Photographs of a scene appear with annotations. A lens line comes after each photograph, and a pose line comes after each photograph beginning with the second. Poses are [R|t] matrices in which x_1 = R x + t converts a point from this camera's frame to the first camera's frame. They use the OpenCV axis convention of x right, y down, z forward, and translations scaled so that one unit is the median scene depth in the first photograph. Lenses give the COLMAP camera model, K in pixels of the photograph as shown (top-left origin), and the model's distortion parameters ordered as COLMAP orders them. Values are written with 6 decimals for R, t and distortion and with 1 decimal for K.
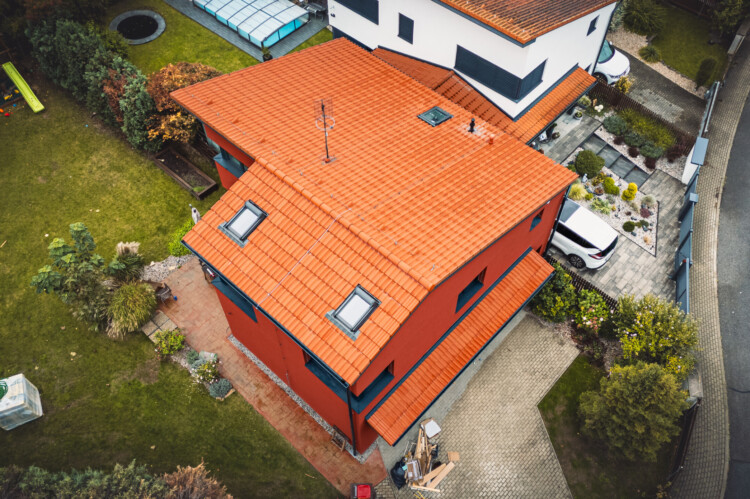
lens RADIAL K [[639.5, 0, 375.0], [0, 639.5, 249.5], [0, 0, 1]] dist [0.117518, -0.091810]
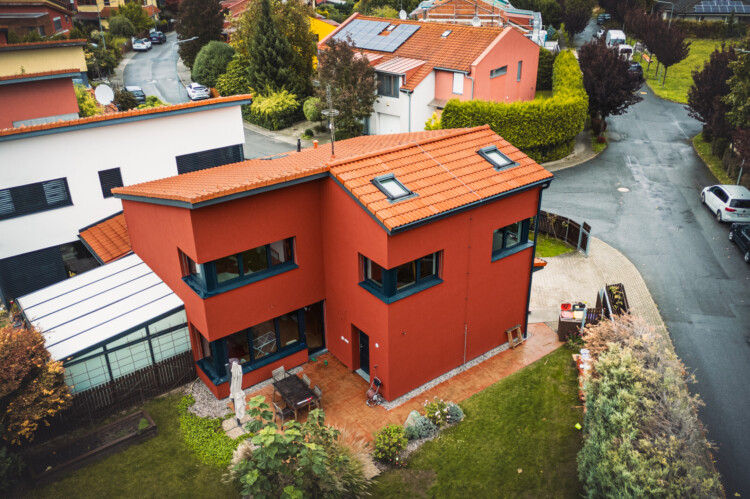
lens RADIAL K [[639.5, 0, 375.0], [0, 639.5, 249.5], [0, 0, 1]] dist [0.117518, -0.091810]
pose [[0.187683, -0.444469, 0.875912, -0.927502], [0.806720, 0.578479, 0.120684, -0.107797], [-0.560337, 0.683966, 0.467133, 0.488400]]
